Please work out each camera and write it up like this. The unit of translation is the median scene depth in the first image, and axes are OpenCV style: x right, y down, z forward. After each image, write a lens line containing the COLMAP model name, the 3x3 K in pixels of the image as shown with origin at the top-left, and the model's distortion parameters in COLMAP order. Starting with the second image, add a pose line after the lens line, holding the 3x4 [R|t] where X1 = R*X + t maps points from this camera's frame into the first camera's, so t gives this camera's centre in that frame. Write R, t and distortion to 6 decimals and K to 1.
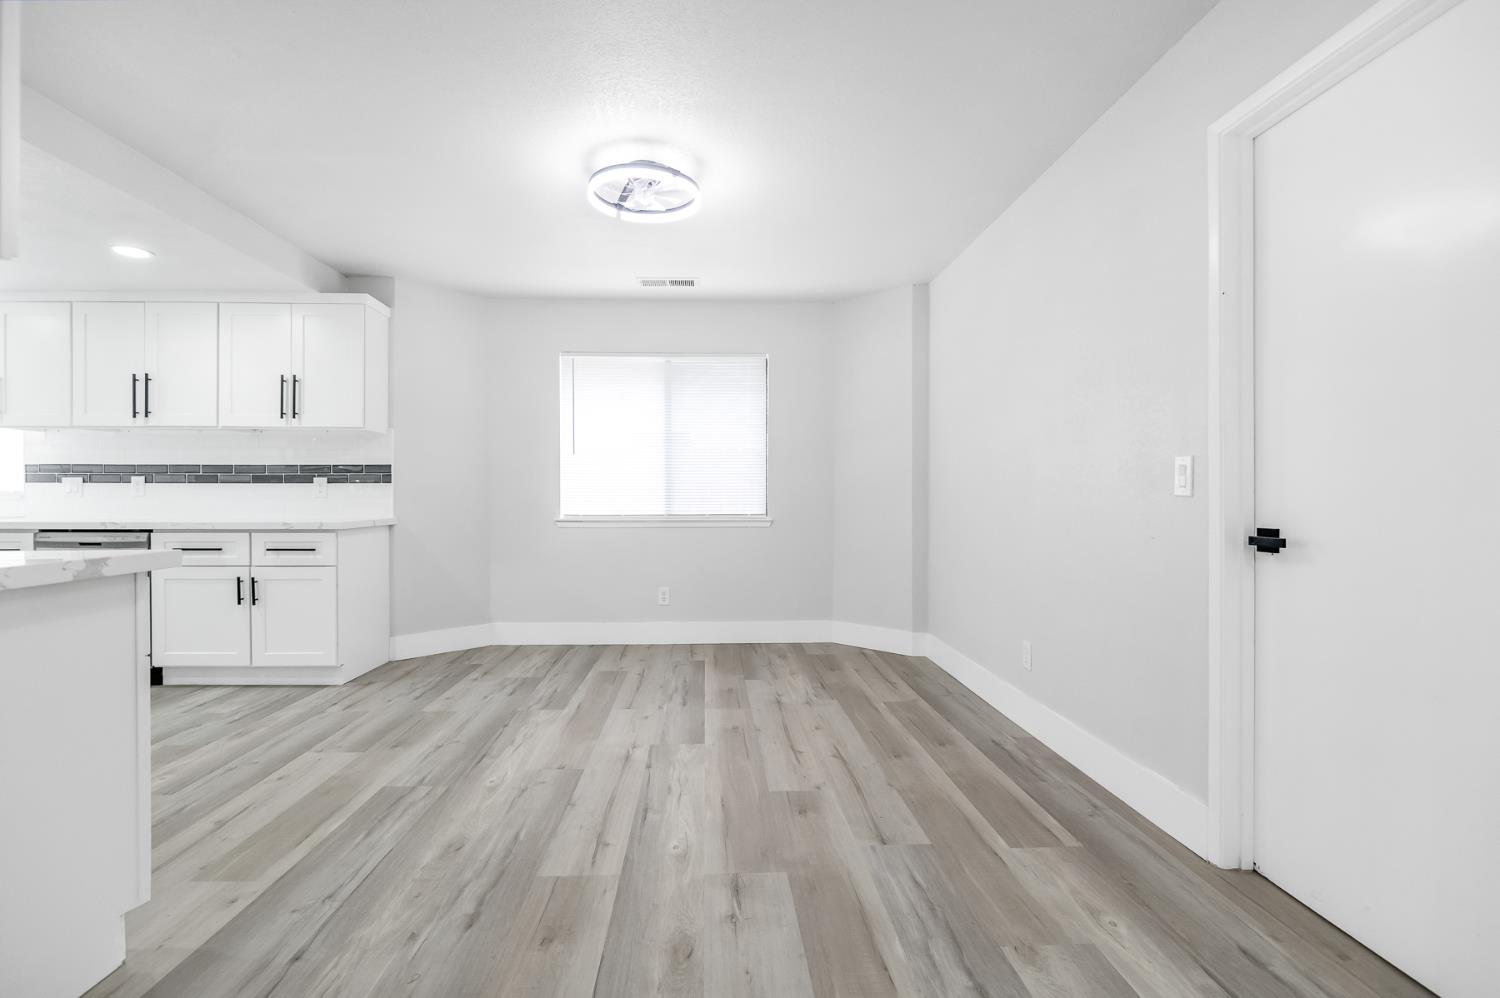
lens RADIAL K [[703.4, 0, 748.8], [0, 703.4, 495.8], [0, 0, 1]] dist [-0.016113, -0.001488]
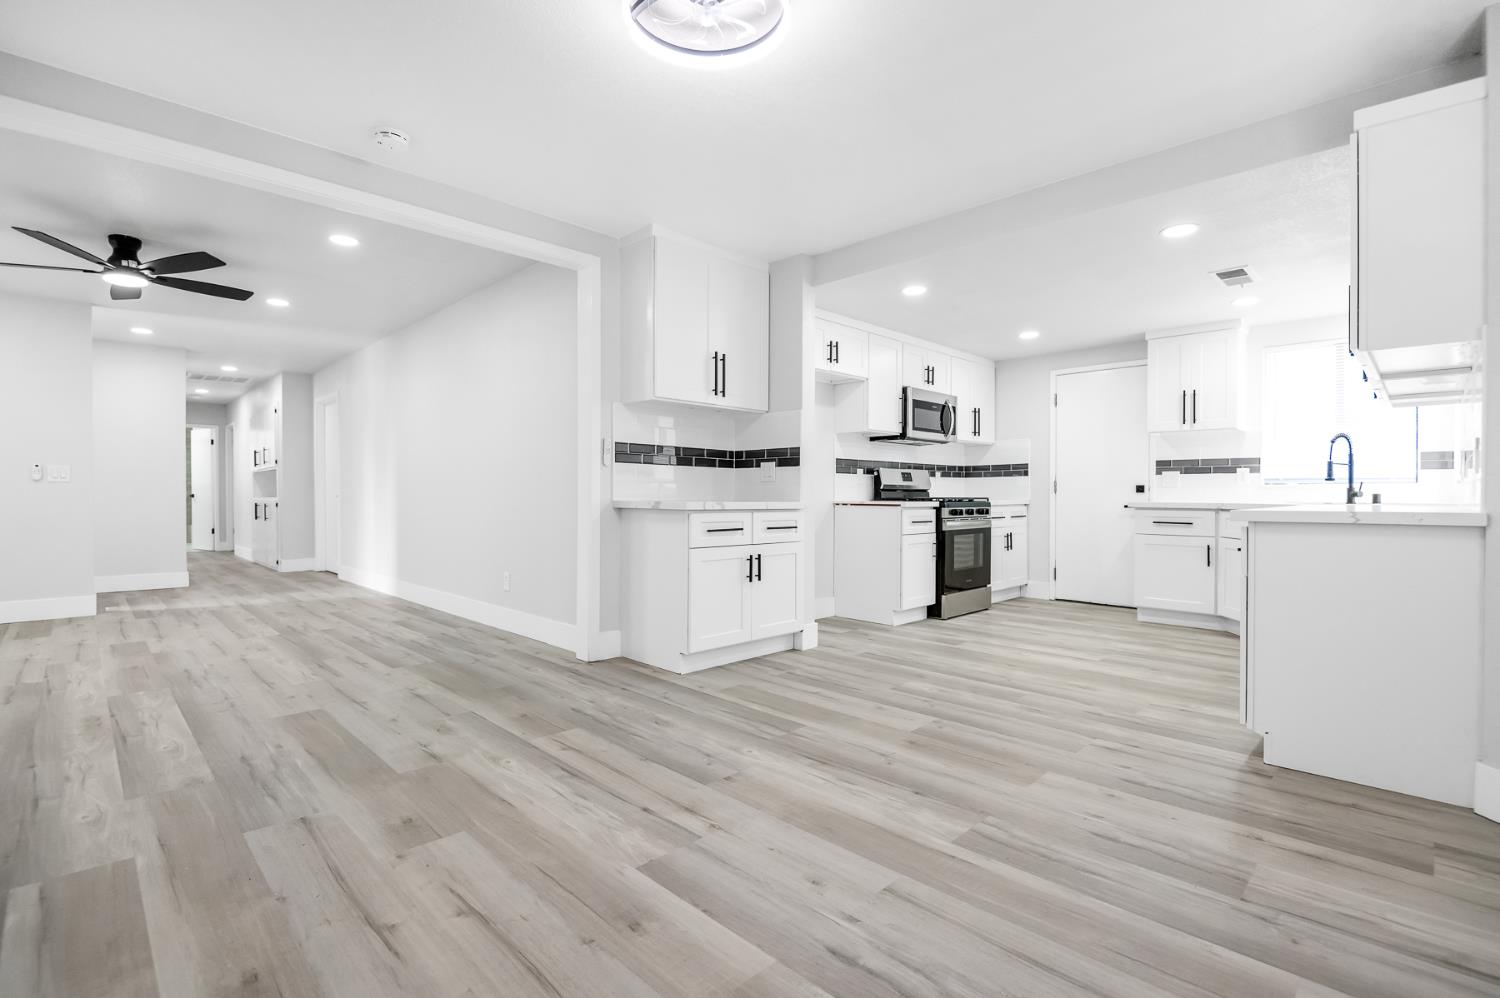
lens RADIAL K [[703.4, 0, 761.4], [0, 703.4, 501.6], [0, 0, 1]] dist [-0.016113, -0.001488]
pose [[-0.749365, -0.004978, -0.662139, 0.311068], [-0.005916, 0.999982, -0.000823, 0.049441], [0.662131, 0.003300, -0.749381, 1.864575]]
